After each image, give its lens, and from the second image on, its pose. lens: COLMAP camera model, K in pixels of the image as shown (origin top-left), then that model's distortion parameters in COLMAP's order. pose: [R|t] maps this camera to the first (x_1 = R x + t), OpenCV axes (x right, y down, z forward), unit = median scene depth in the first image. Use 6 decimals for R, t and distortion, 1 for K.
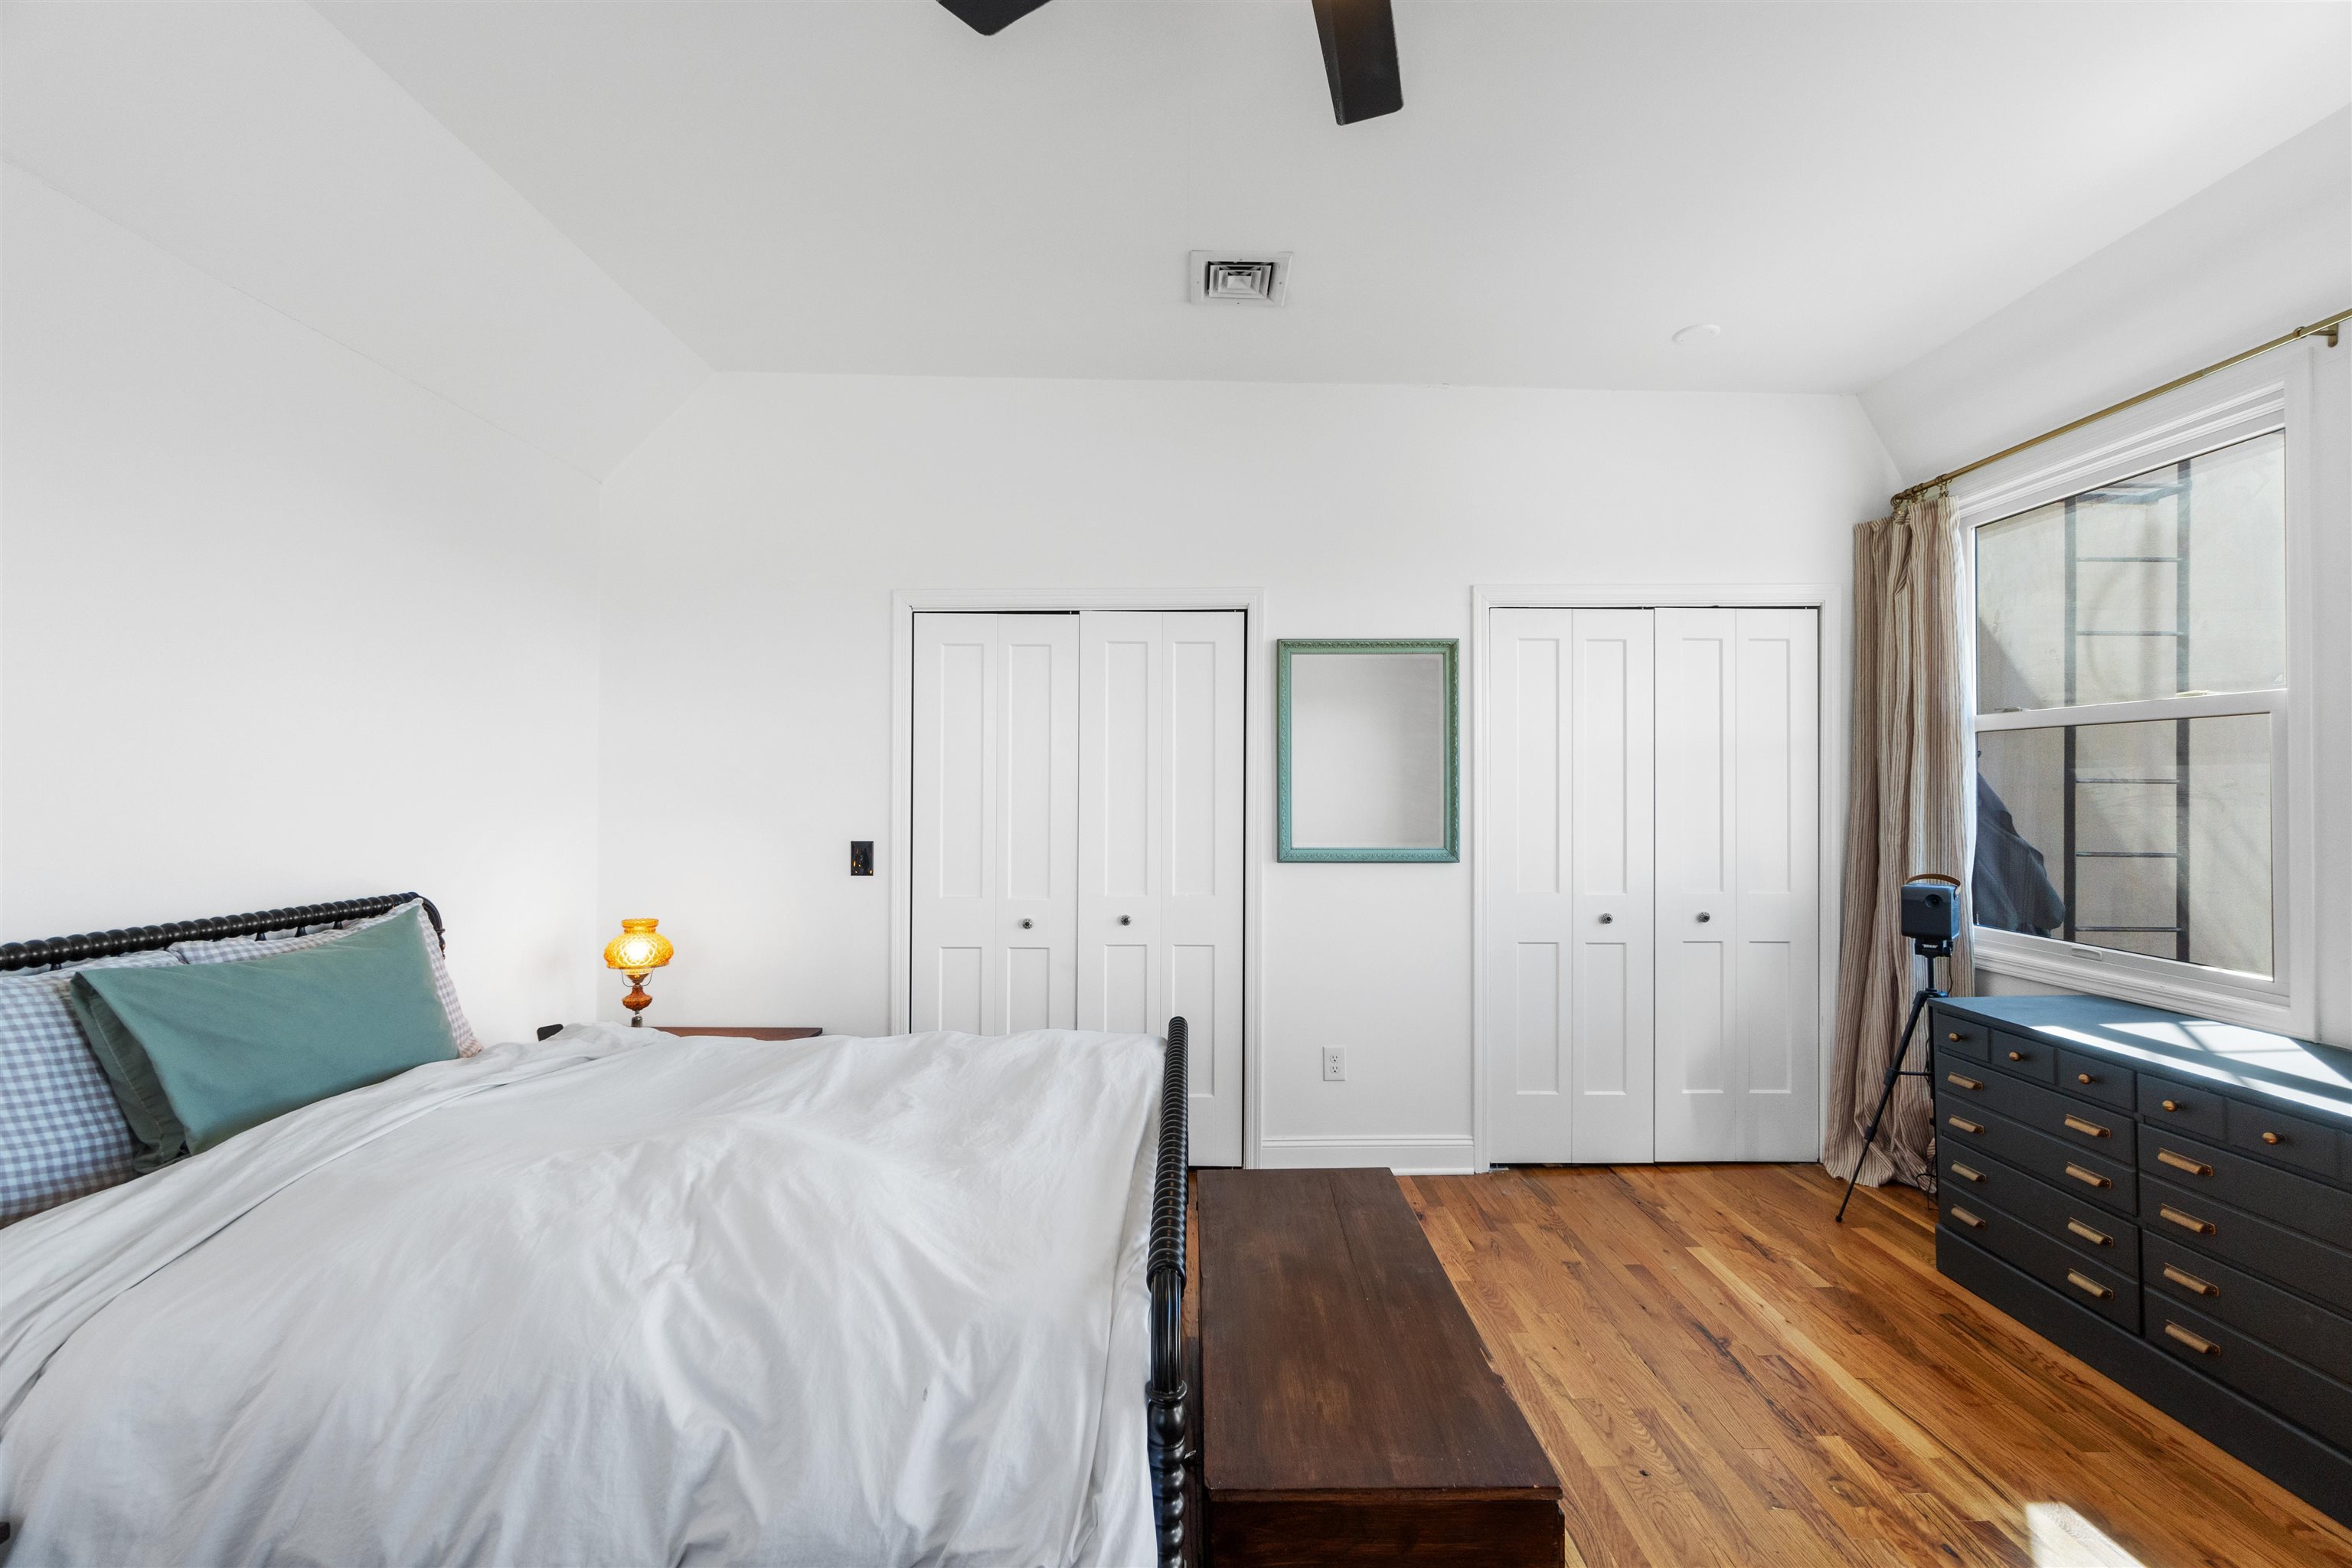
lens RADIAL K [[1006.5, 0, 1174.1], [0, 1006.5, 786.9], [0, 0, 1]] dist [-0.003060, 0.000726]
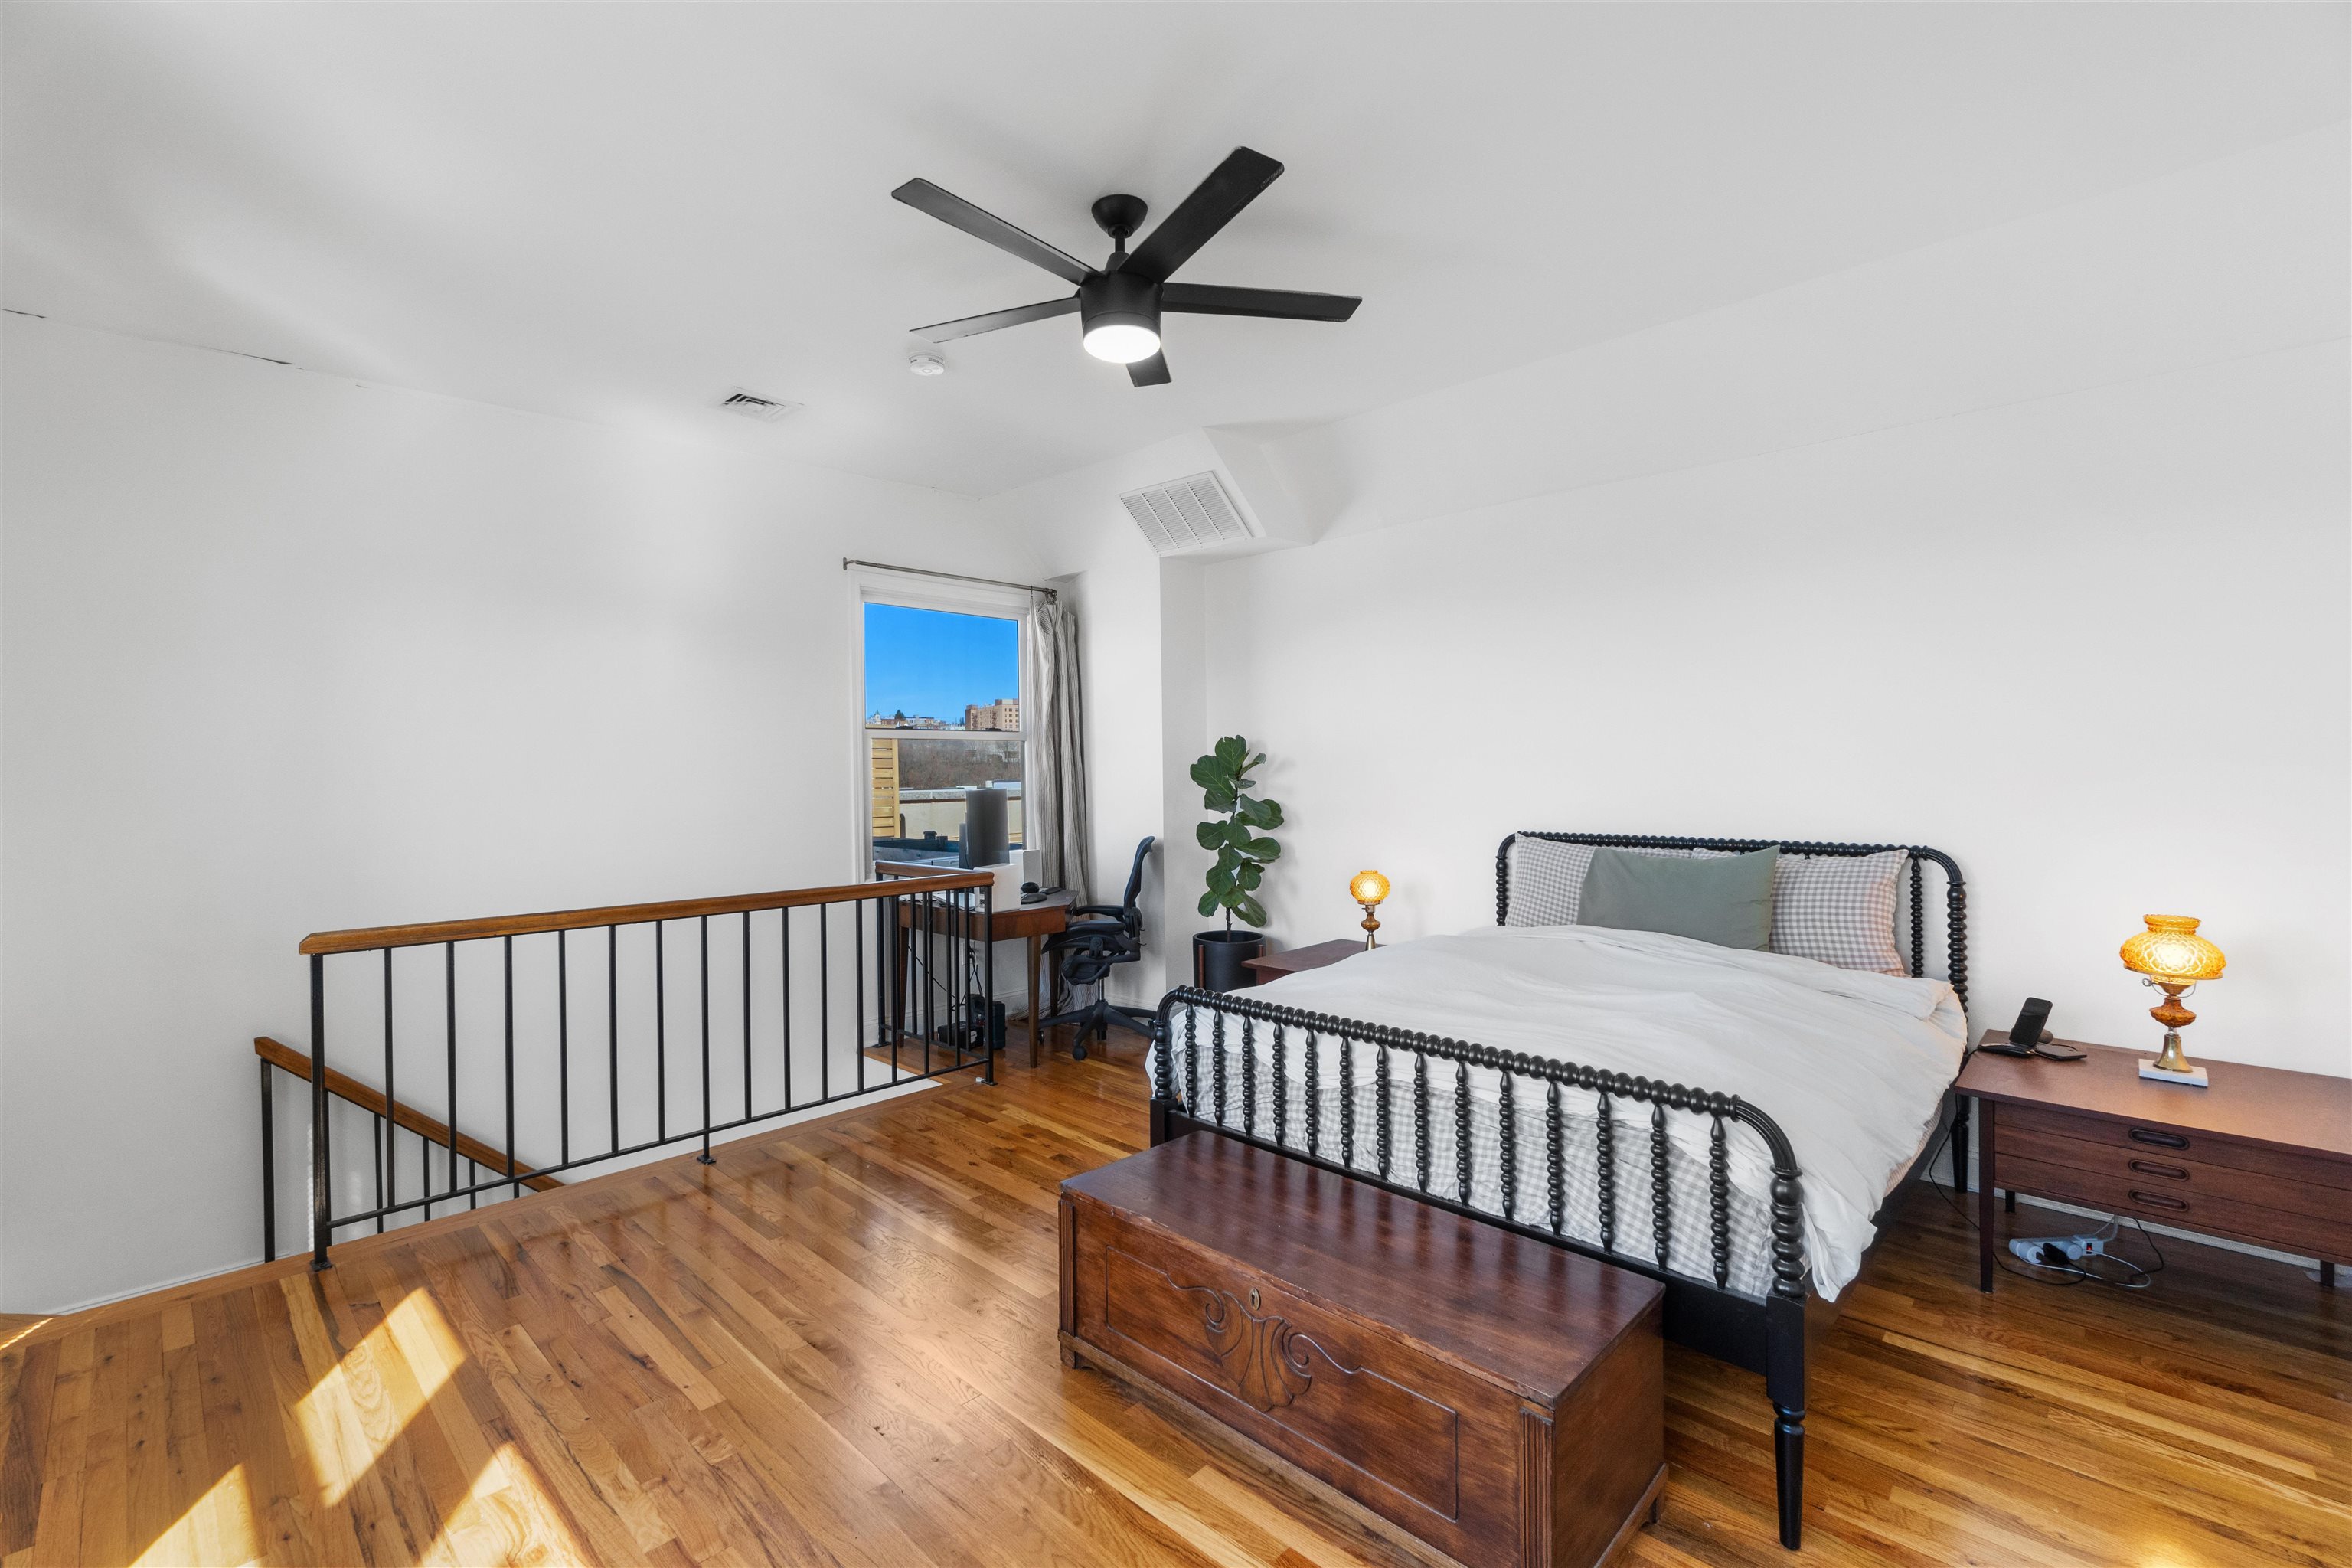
lens RADIAL K [[1006.5, 0, 1174.7], [0, 1006.5, 781.3], [0, 0, 1]] dist [-0.003060, 0.000726]
pose [[-0.679337, 0.017142, -0.733626, 0.613817], [0.017005, 0.999826, 0.007616, 0.002176], [0.733629, -0.007302, -0.679511, 0.960908]]
